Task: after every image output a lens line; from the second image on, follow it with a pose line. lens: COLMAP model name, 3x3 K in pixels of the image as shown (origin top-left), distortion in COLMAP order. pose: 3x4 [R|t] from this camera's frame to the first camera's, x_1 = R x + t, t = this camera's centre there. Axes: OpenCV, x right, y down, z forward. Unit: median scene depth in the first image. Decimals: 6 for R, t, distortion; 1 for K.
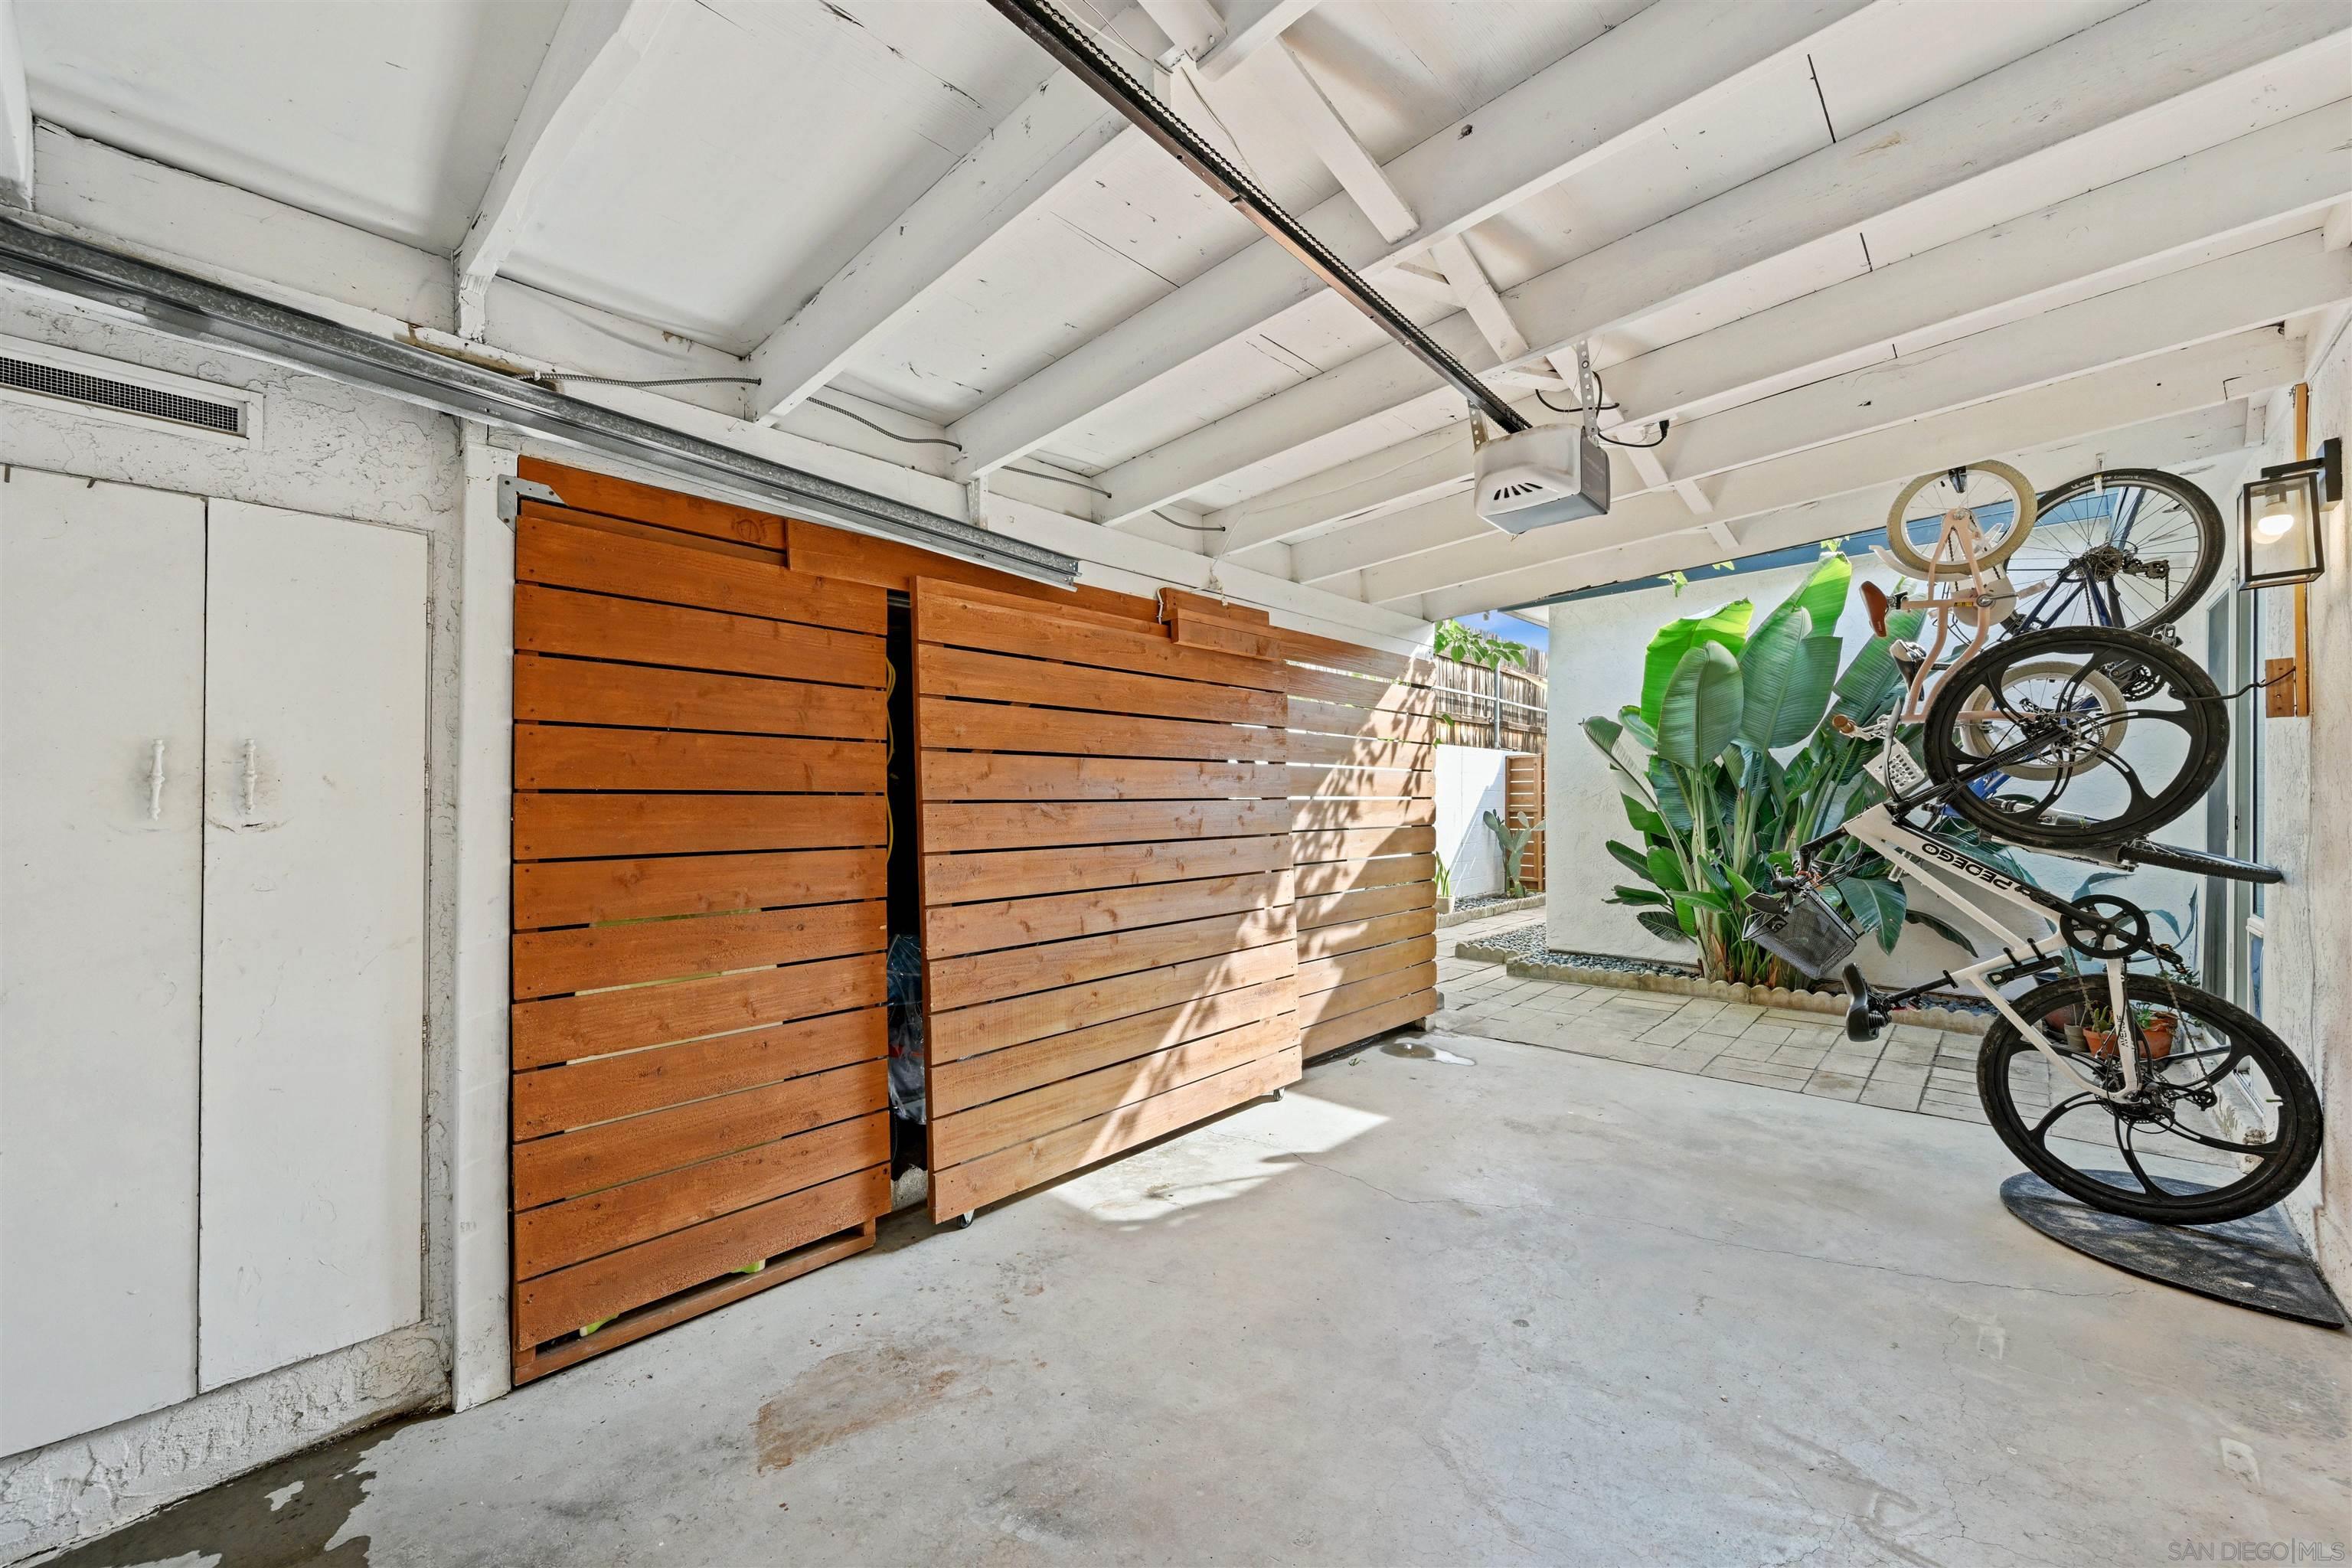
lens RADIAL K [[916.4, 0, 1162.7], [0, 916.4, 787.7], [0, 0, 1]] dist [-0.000490, -0.000068]
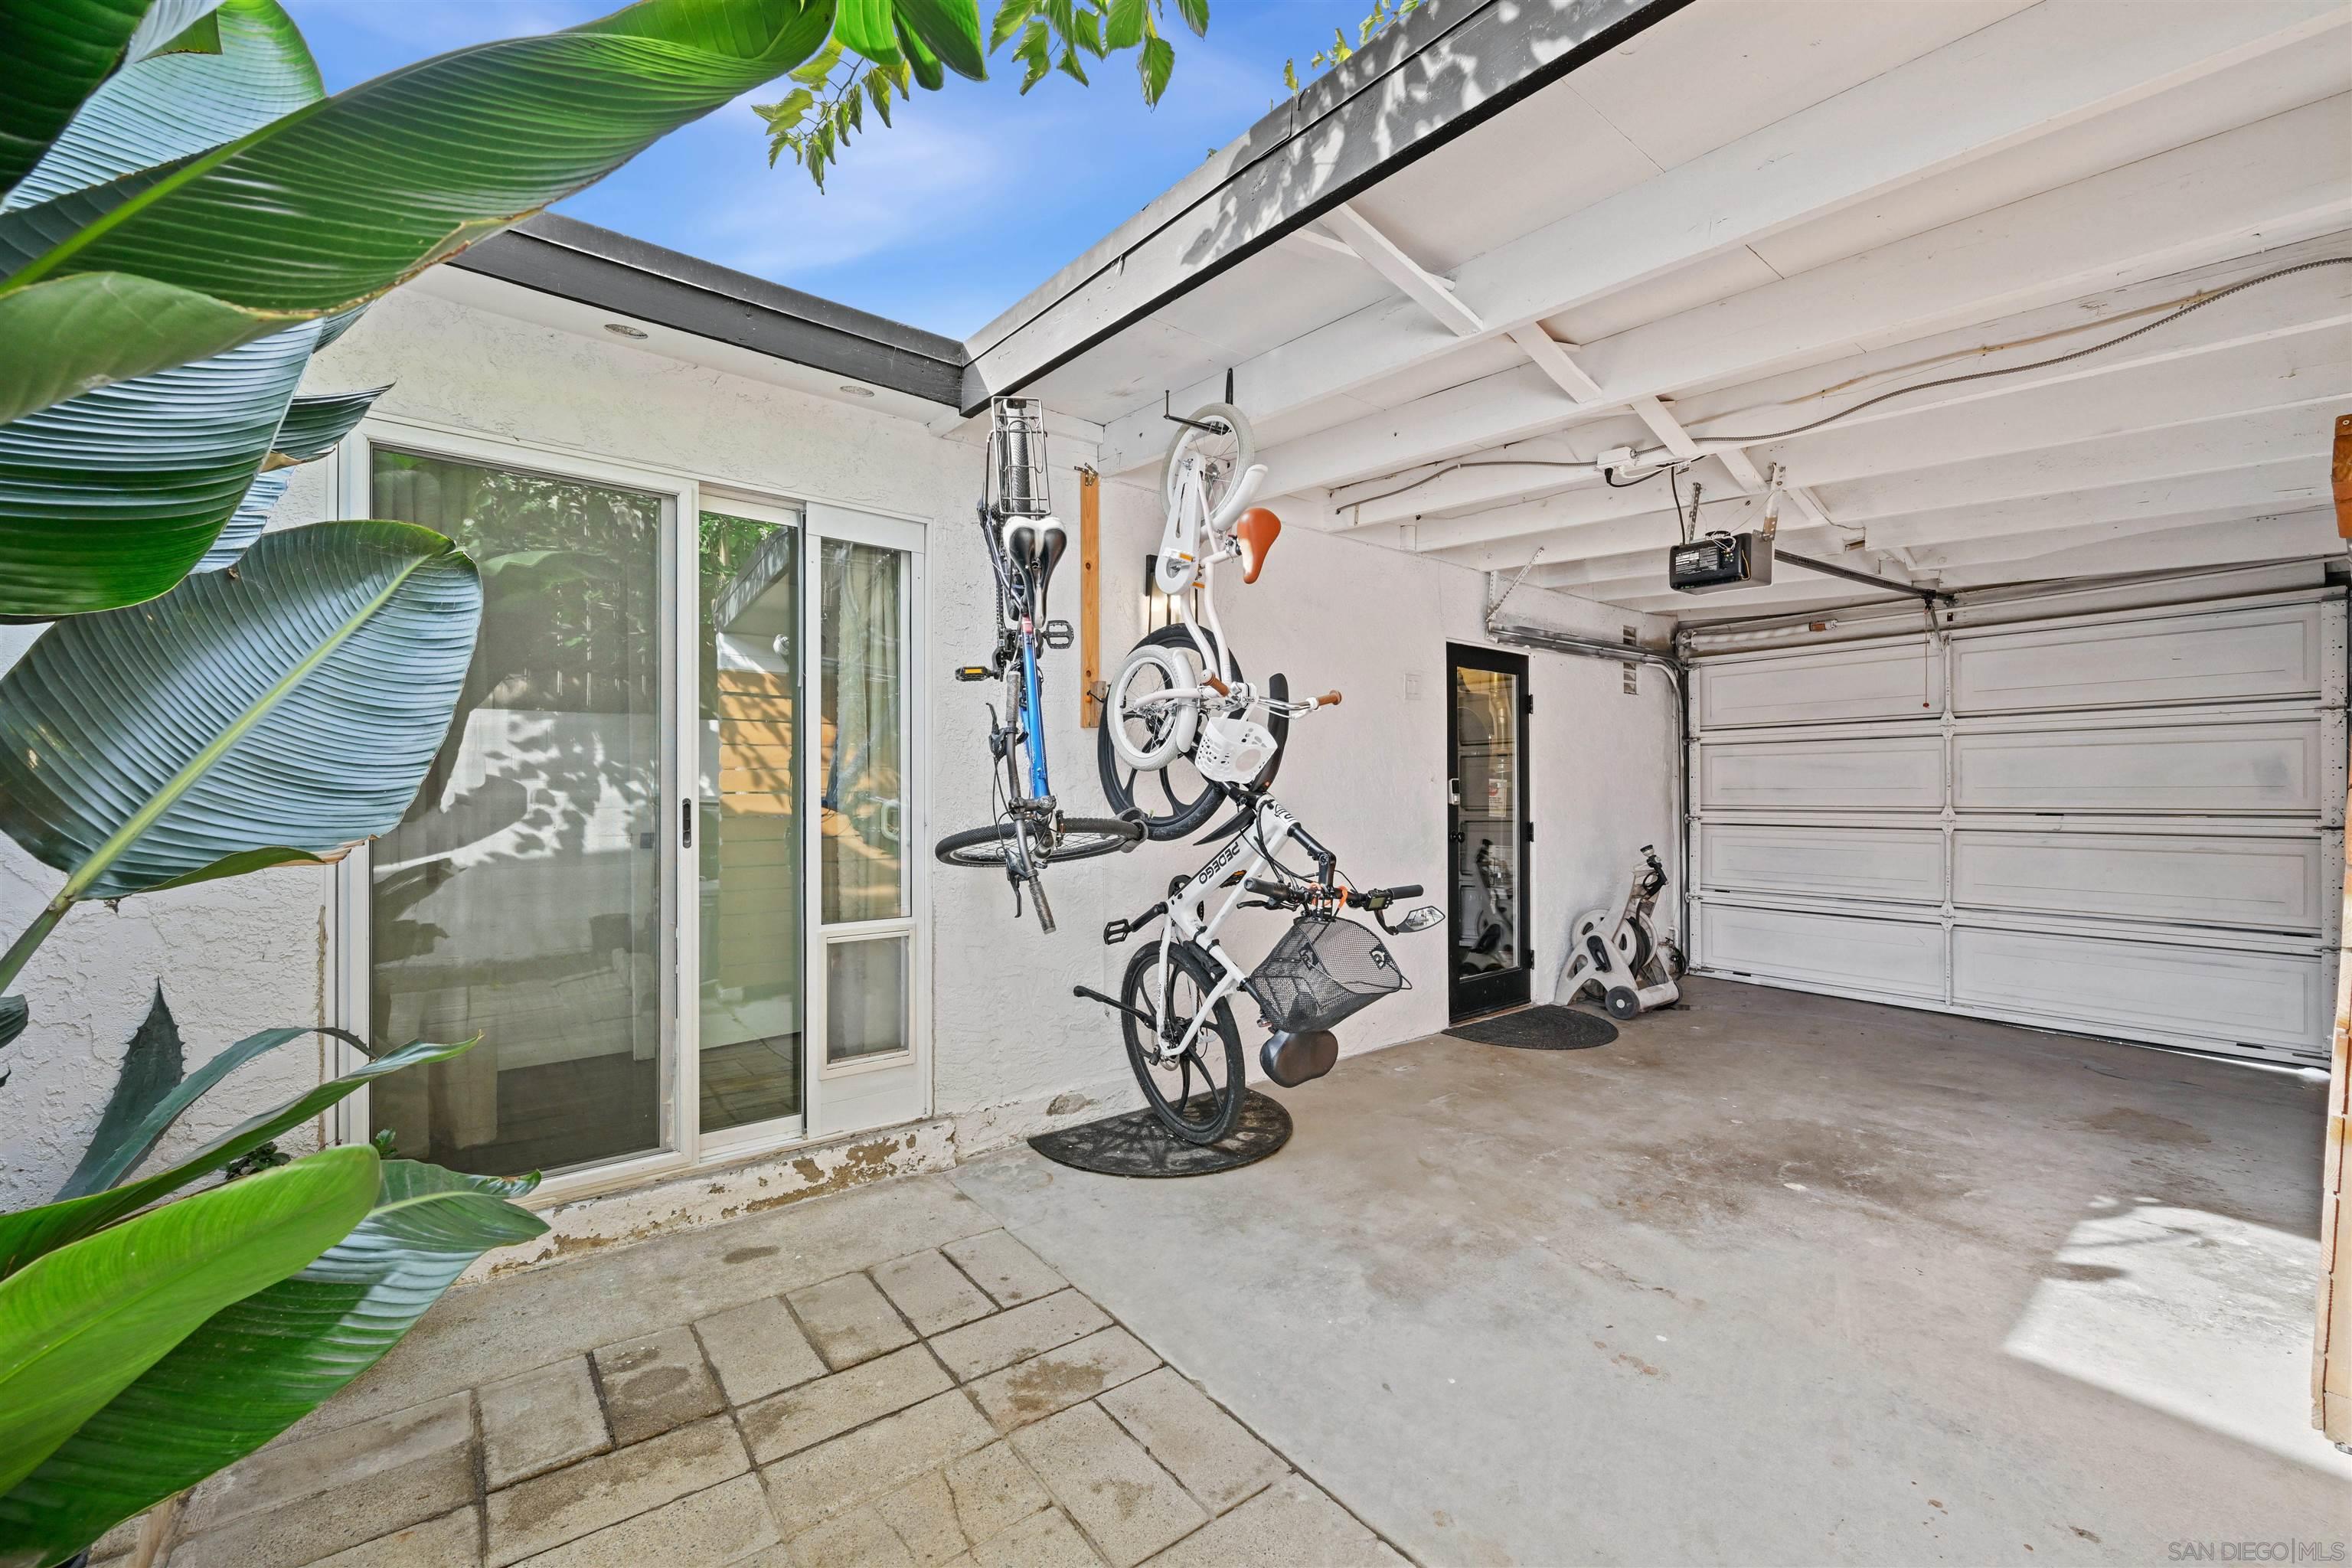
lens RADIAL K [[916.4, 0, 1162.7], [0, 916.4, 787.7], [0, 0, 1]] dist [-0.000490, -0.000068]
pose [[-0.986190, 0.002092, 0.165603, 0.874186], [-0.000391, 0.999888, -0.014964, 0.023628], [-0.165616, -0.014822, -0.986079, 2.160054]]
